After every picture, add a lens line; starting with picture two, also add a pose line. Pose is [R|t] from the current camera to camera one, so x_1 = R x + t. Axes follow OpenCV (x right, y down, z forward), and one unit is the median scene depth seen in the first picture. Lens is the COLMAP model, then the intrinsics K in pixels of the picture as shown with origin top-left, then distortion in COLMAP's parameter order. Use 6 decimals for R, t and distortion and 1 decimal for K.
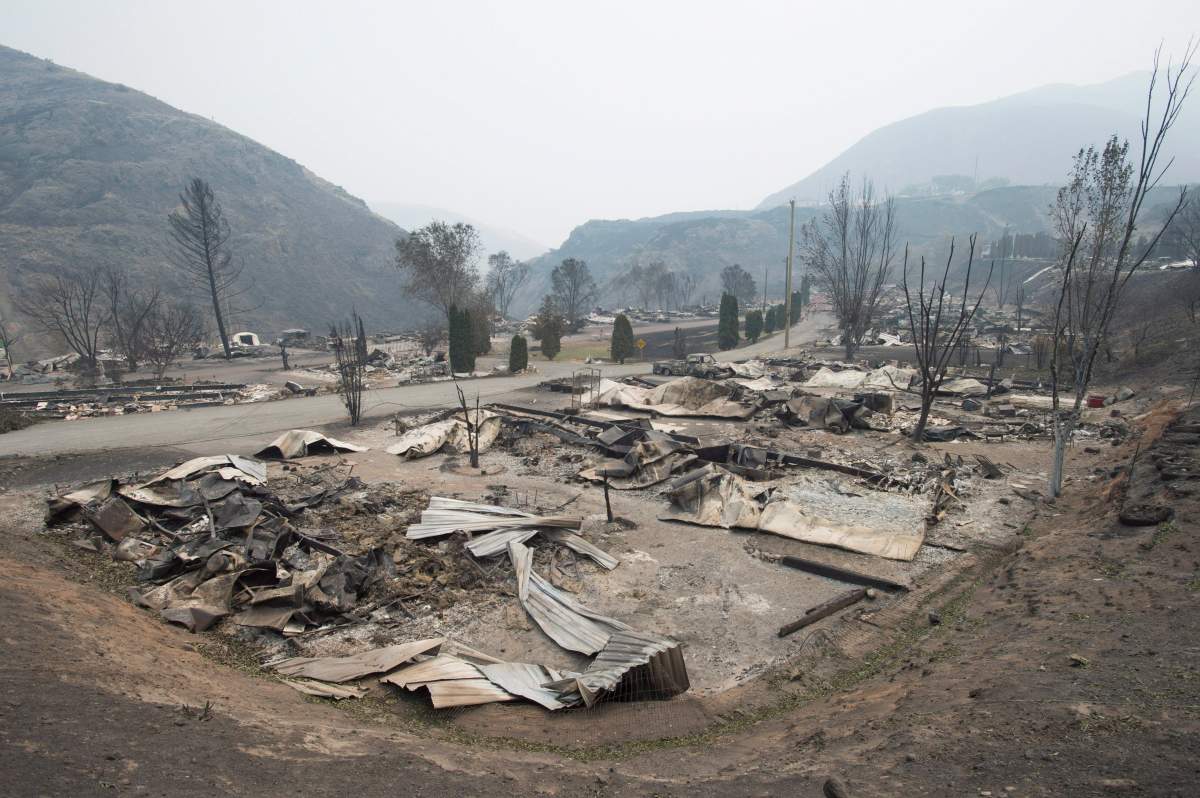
lens RADIAL K [[679.9, 0, 600.0], [0, 679.9, 399.0], [0, 0, 1]] dist [-0.048692, 0.034571]
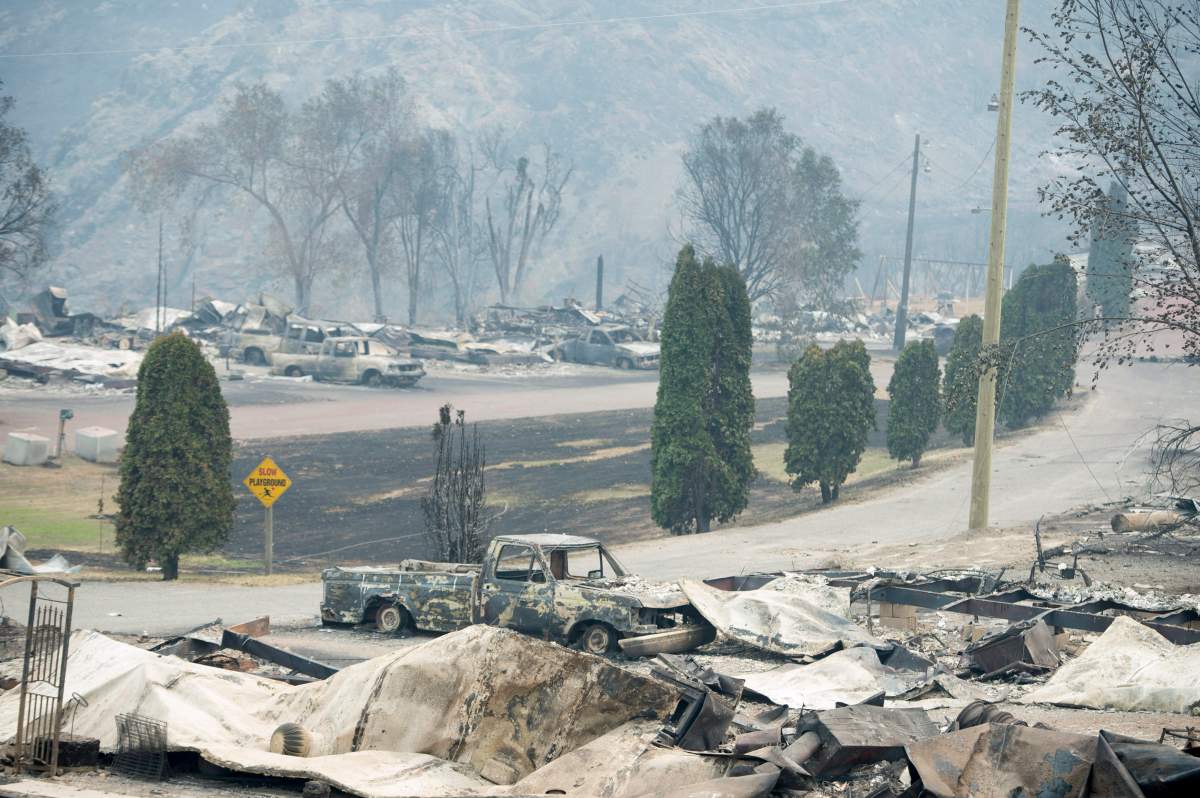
lens RADIAL K [[3683.7, 0, 600.0], [0, 3683.7, 399.0], [0, 0, 1]] dist [0.385911, 1.127736]
pose [[0.988056, 0.041895, 0.148292, -0.008027], [-0.025456, 0.993487, -0.111065, 0.017373], [-0.151979, 0.105964, 0.982687, -0.124015]]
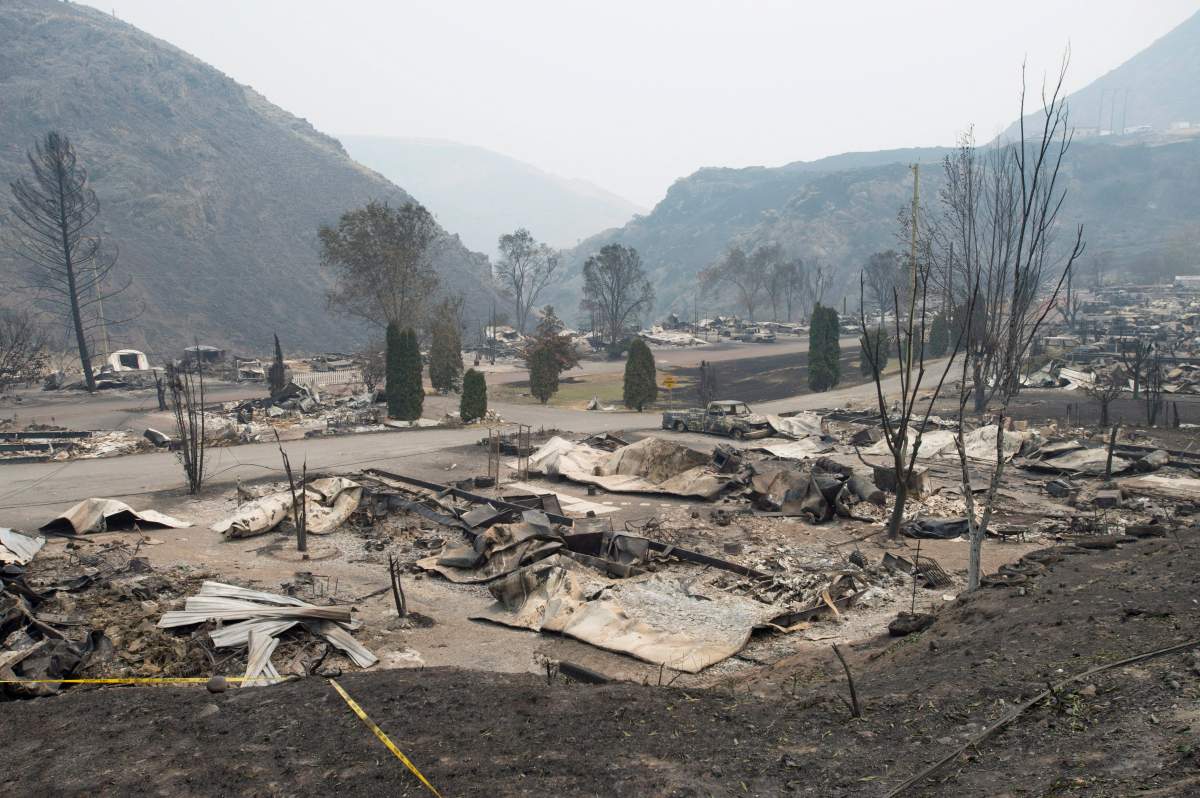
lens RADIAL K [[1121.8, 0, 600.0], [0, 1121.8, 399.0], [0, 0, 1]] dist [0.009559, 0.118646]
pose [[0.993254, 0.017532, -0.114623, 0.147300], [-0.023427, 0.998460, -0.050282, -0.008938], [0.113565, 0.052628, 0.992136, -0.130343]]
